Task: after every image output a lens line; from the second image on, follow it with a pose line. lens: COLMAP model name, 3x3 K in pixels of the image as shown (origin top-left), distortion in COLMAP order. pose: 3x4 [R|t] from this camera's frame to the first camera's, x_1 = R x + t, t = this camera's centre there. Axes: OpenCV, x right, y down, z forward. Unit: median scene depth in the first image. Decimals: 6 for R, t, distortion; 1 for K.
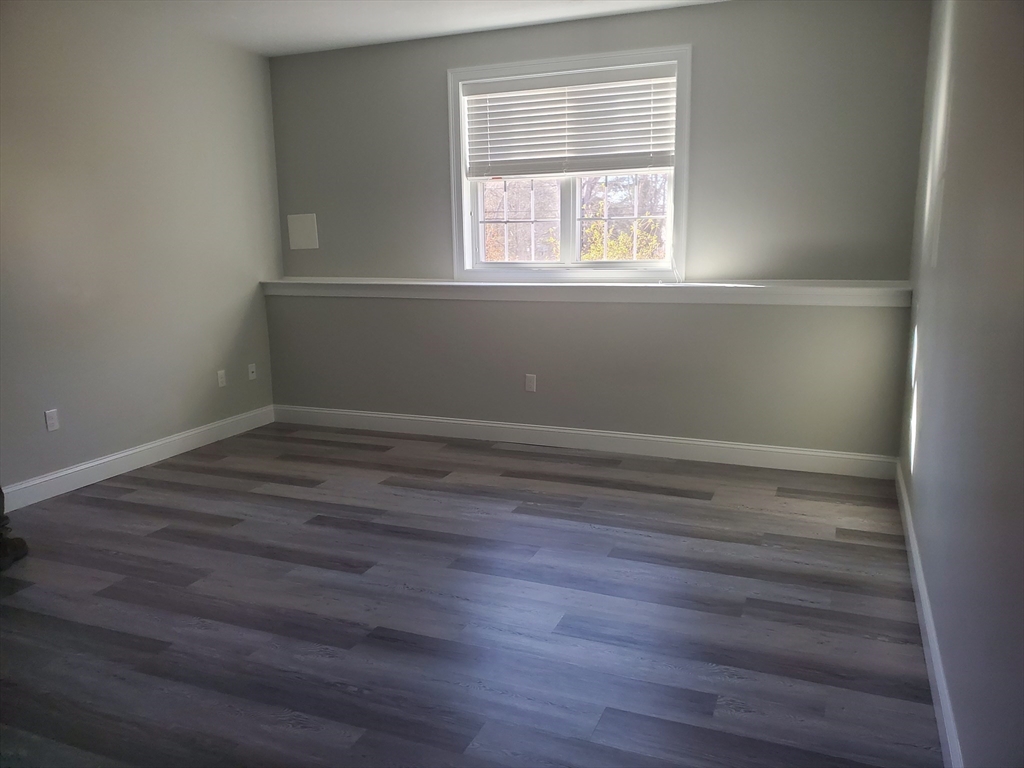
lens RADIAL K [[791.5, 0, 512.2], [0, 791.5, 394.9], [0, 0, 1]] dist [0.034375, -0.019775]
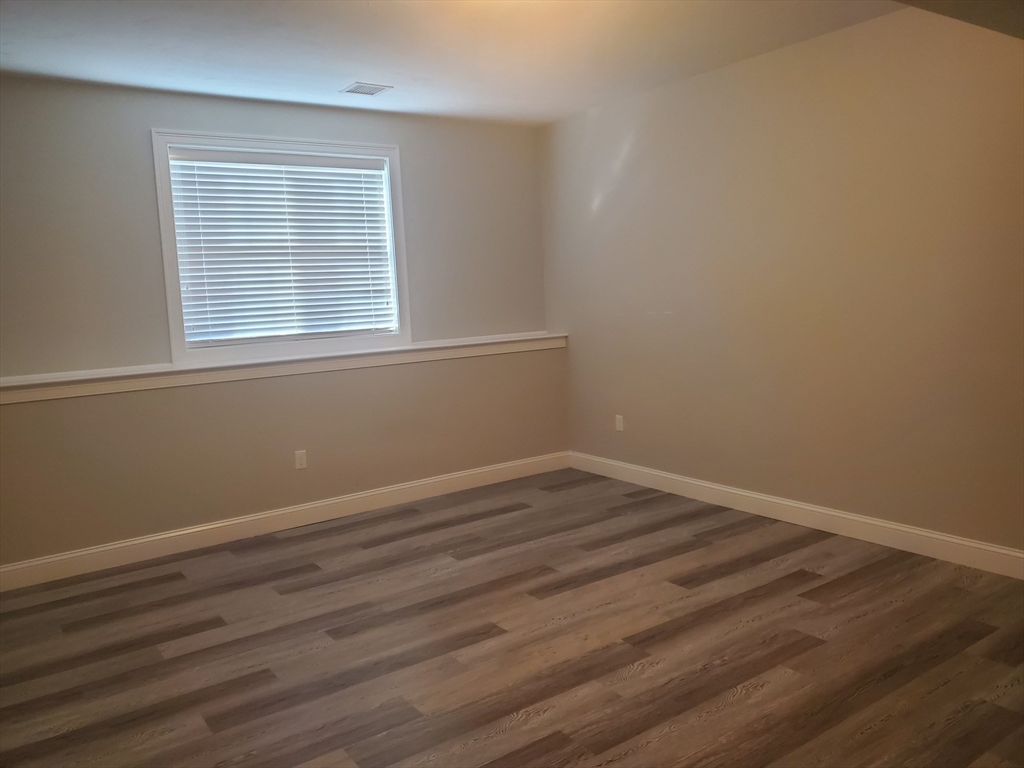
lens RADIAL K [[791.5, 0, 511.4], [0, 791.5, 373.6], [0, 0, 1]] dist [0.034375, -0.019775]
pose [[0.537095, -0.099684, 0.837611, -0.811216], [0.209884, 0.977556, -0.018244, -0.059164], [-0.816993, 0.185600, 0.545963, 0.318910]]
